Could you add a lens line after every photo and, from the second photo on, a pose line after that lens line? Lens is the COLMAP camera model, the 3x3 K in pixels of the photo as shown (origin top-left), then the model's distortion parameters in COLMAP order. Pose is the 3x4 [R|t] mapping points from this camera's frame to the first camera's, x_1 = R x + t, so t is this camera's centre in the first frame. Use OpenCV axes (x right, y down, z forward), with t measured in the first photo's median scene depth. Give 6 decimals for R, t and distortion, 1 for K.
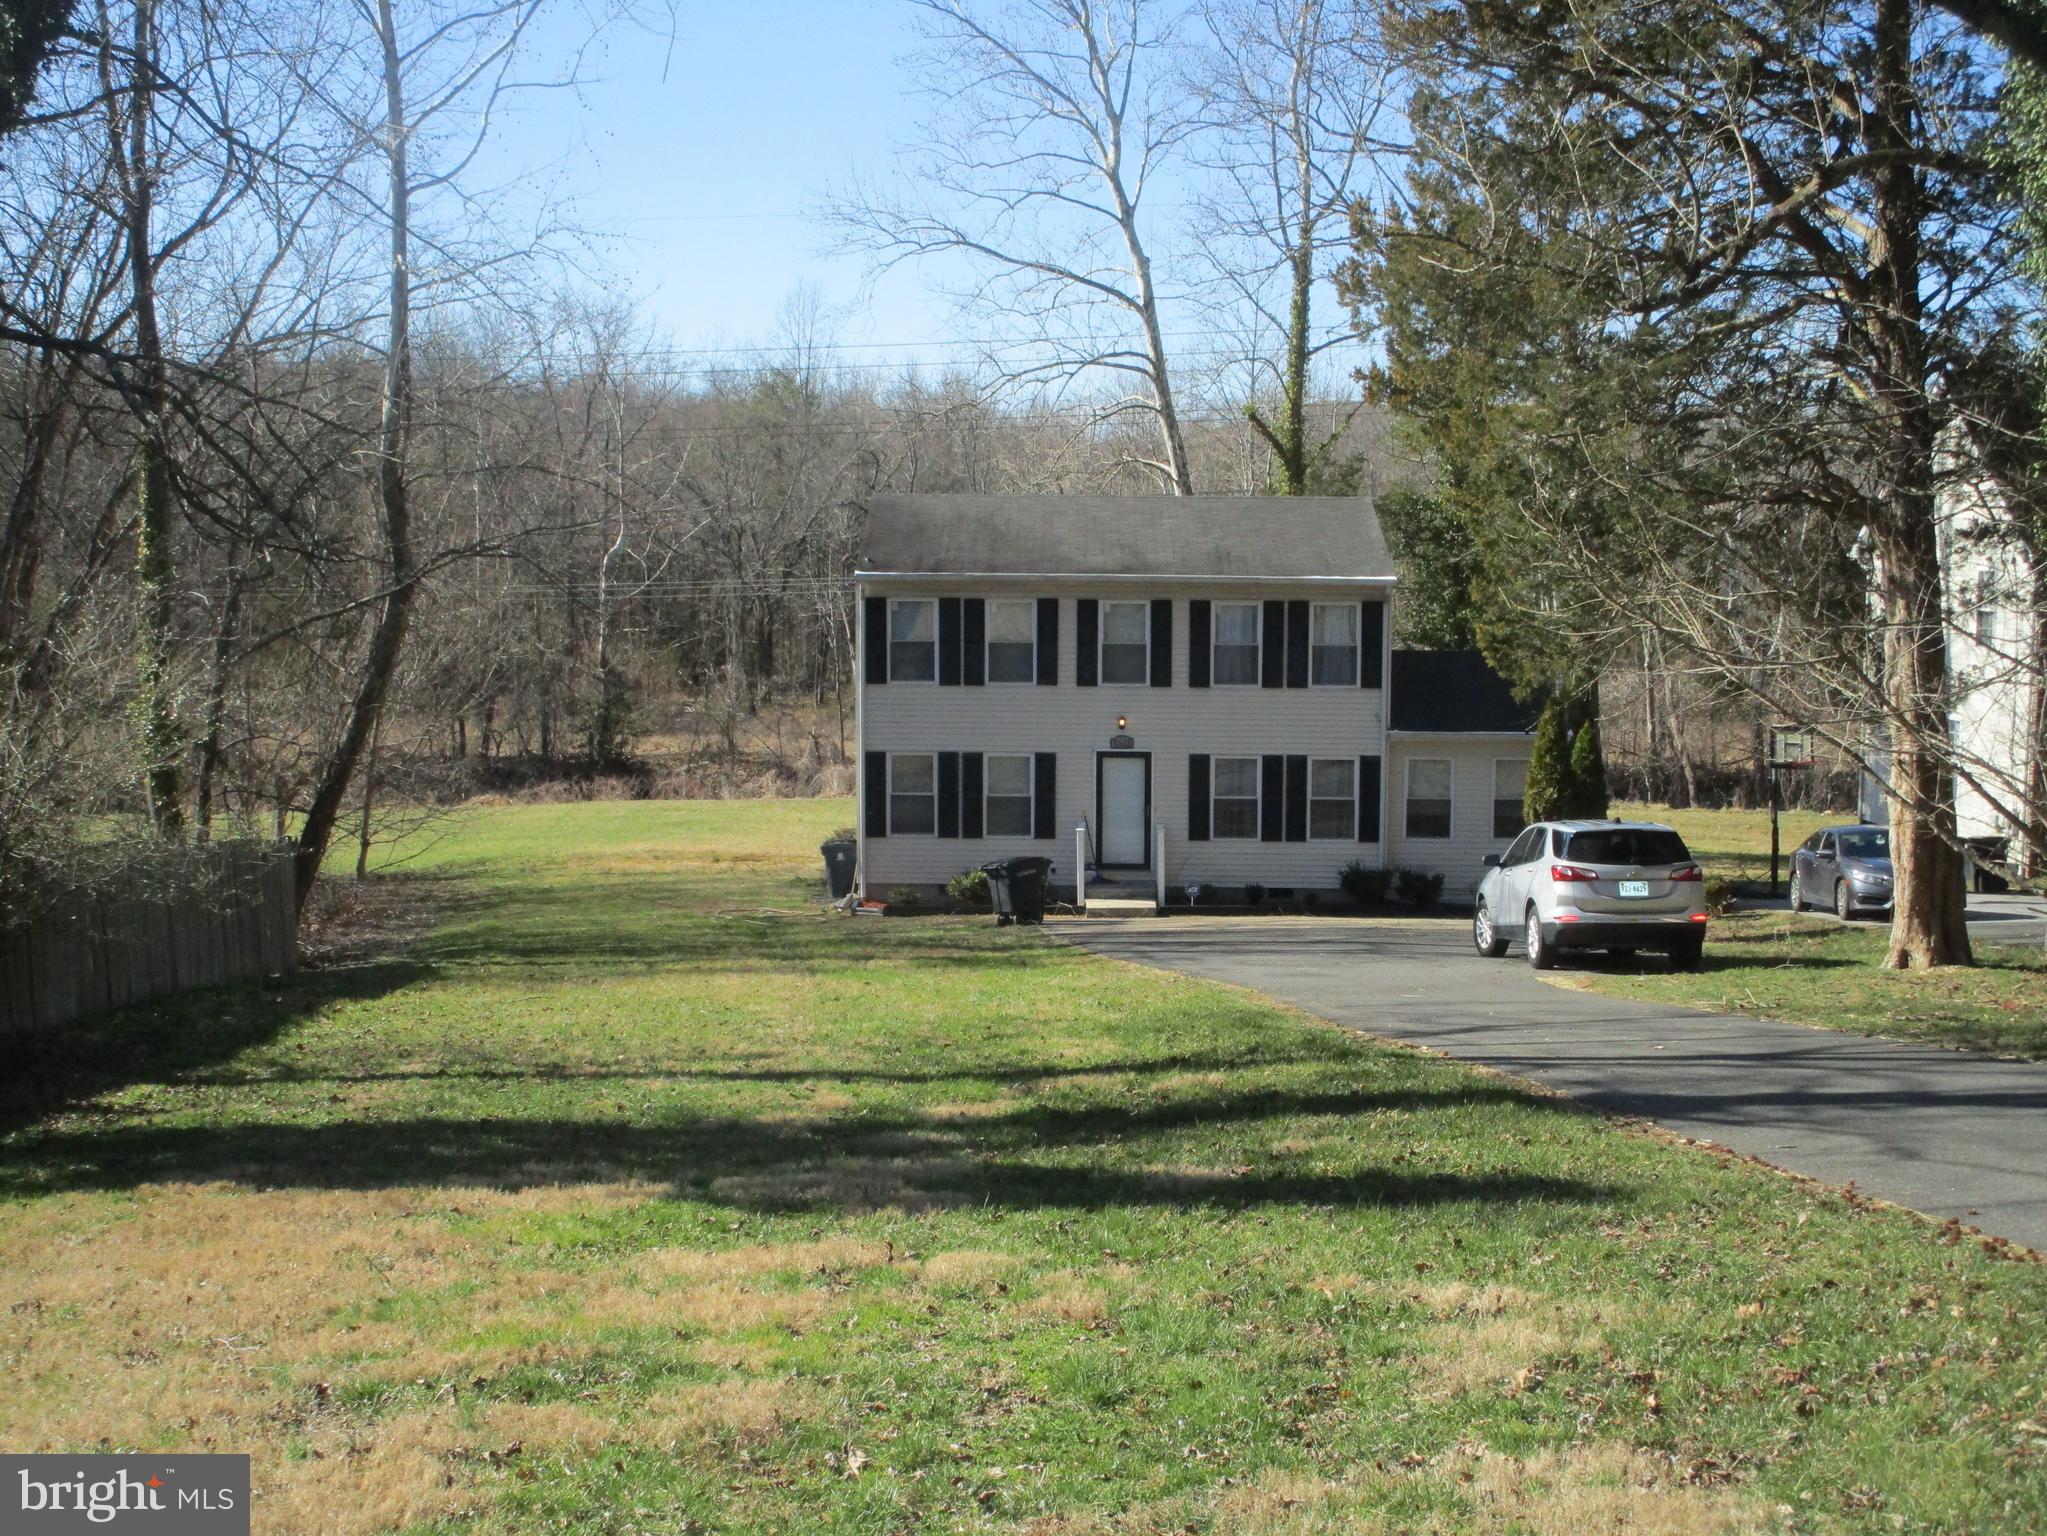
lens RADIAL K [[2282.4, 0, 1027.0], [0, 2282.4, 768.9], [0, 0, 1]] dist [0.000319, 0.001668]
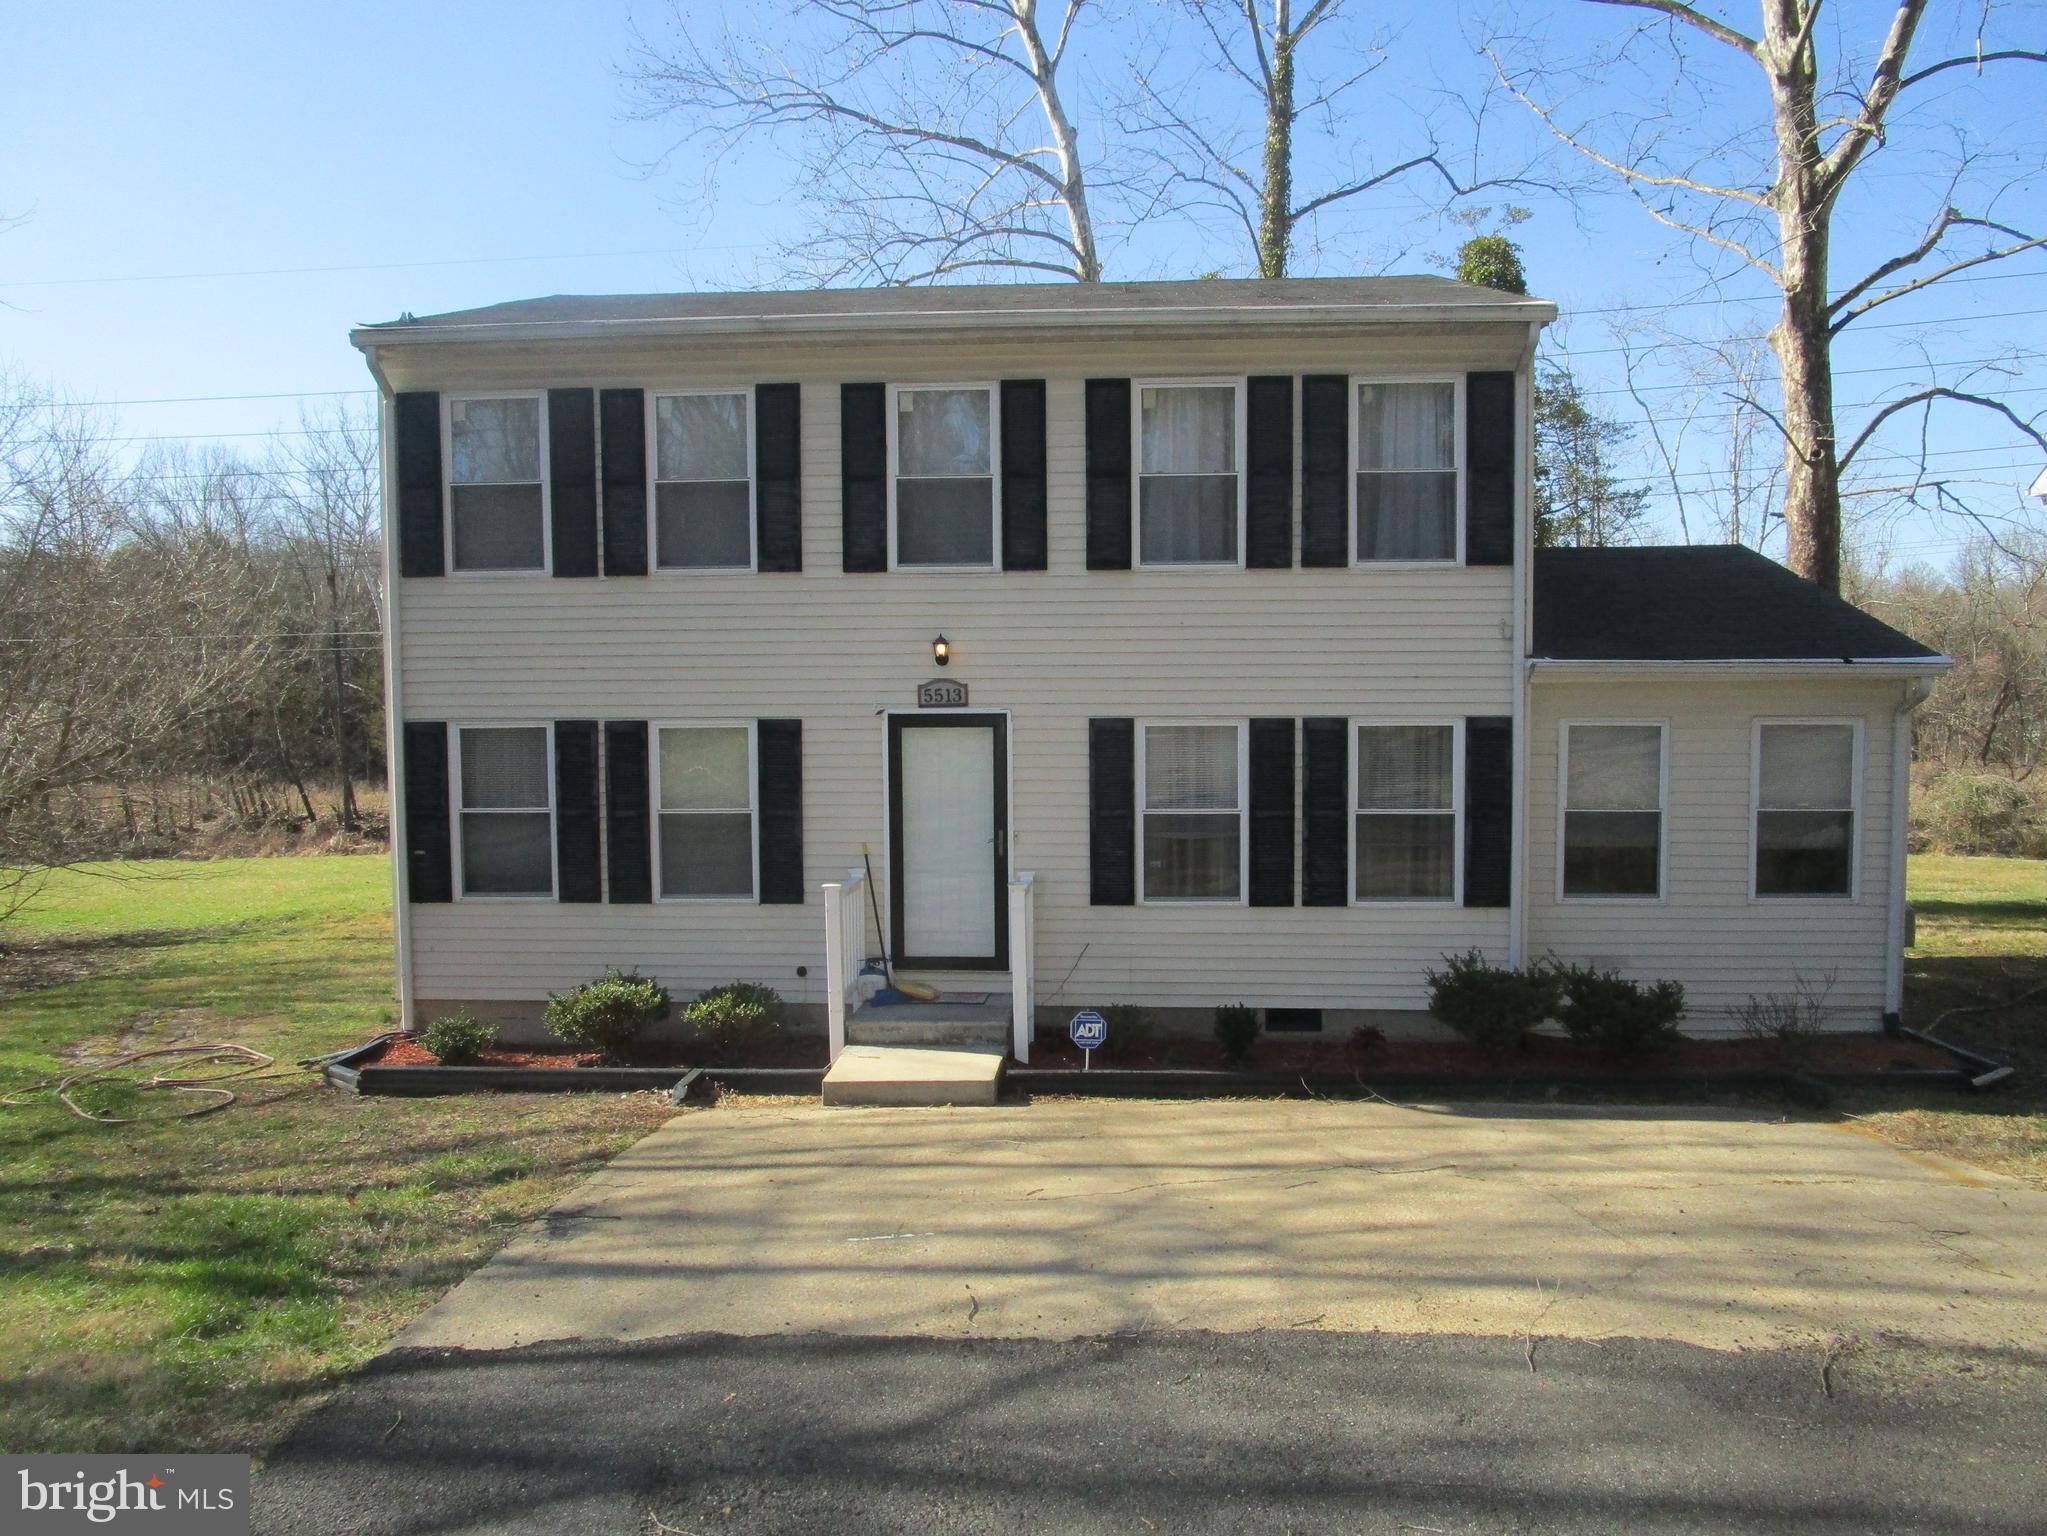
lens RADIAL K [[1461.7, 0, 1018.4], [0, 1461.7, 770.6], [0, 0, 1]] dist [-0.025715, 0.009639]
pose [[0.999347, -0.009771, -0.034778, 0.067021], [0.008453, 0.999248, -0.037837, 0.015116], [0.035121, 0.037518, 0.998679, 0.706593]]
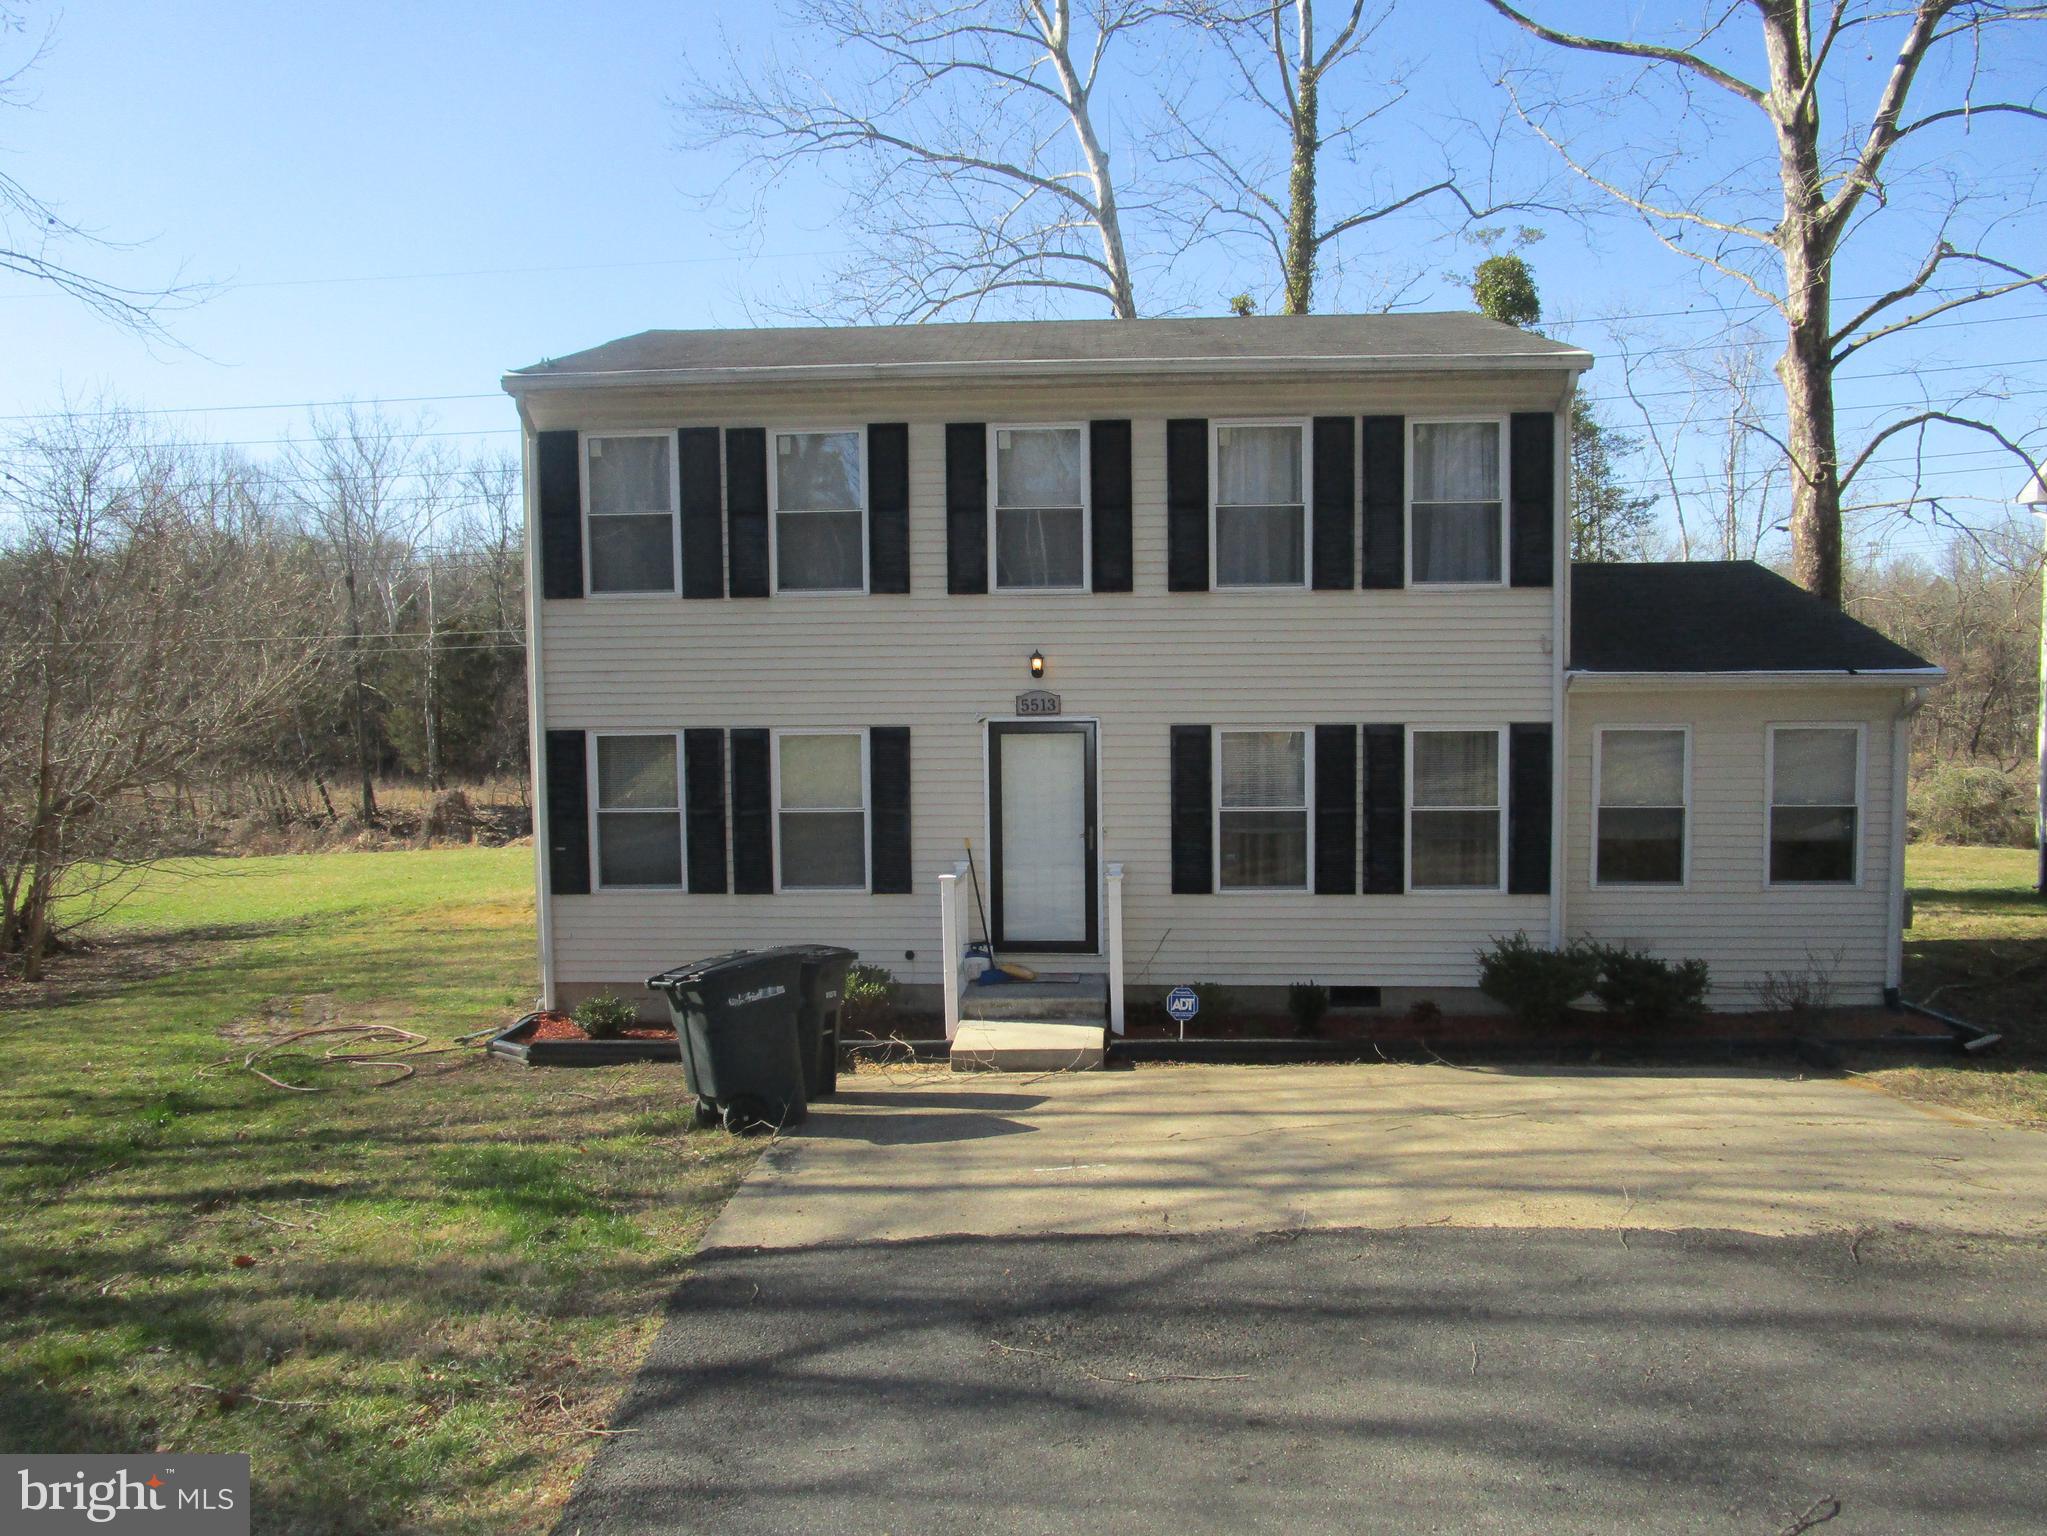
lens RADIAL K [[1461.7, 0, 1018.4], [0, 1461.7, 770.6], [0, 0, 1]] dist [-0.025715, 0.009639]
pose [[0.999477, -0.013234, -0.029501, 0.046734], [0.012238, 0.999357, -0.033695, 0.014259], [0.029928, 0.033316, 0.998997, 0.674147]]
